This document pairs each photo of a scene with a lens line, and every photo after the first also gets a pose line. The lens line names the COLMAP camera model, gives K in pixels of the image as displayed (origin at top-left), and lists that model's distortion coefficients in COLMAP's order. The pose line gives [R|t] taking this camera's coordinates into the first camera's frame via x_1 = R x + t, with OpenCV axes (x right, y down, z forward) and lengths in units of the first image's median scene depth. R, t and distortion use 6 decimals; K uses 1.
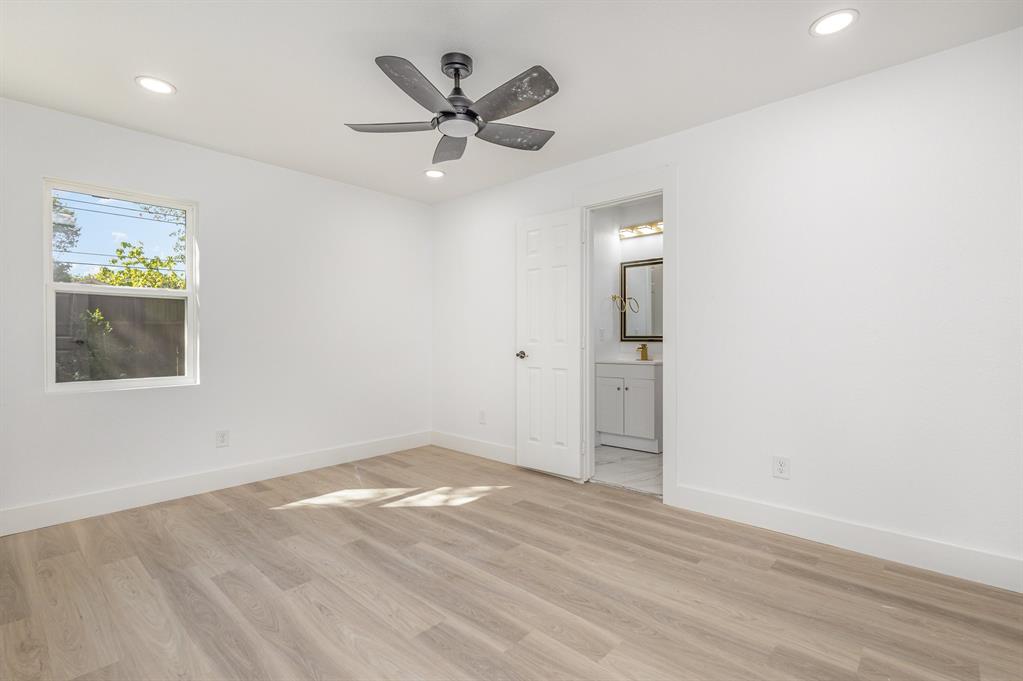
lens RADIAL K [[472.8, 0, 512.3], [0, 472.8, 336.1], [0, 0, 1]] dist [0.005723, 0.000092]
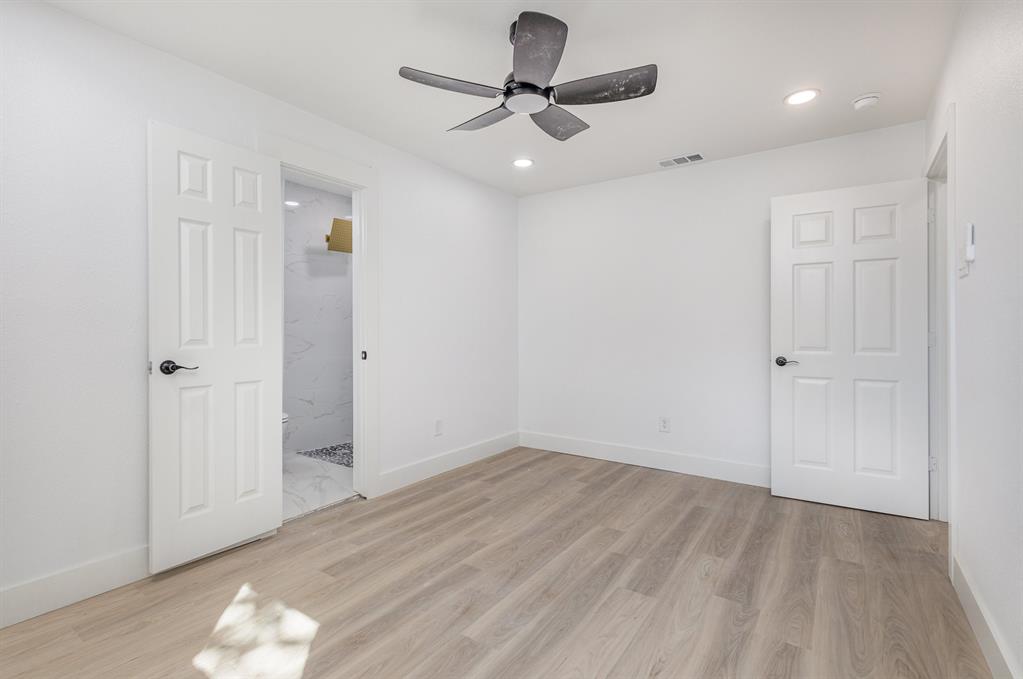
lens RADIAL K [[472.8, 0, 512.3], [0, 472.8, 335.1], [0, 0, 1]] dist [0.005723, 0.000092]
pose [[-0.135276, -0.004374, 0.990798, -0.898661], [0.001880, 0.999987, 0.004671, -0.000680], [-0.990806, 0.002494, -0.135266, 1.042497]]
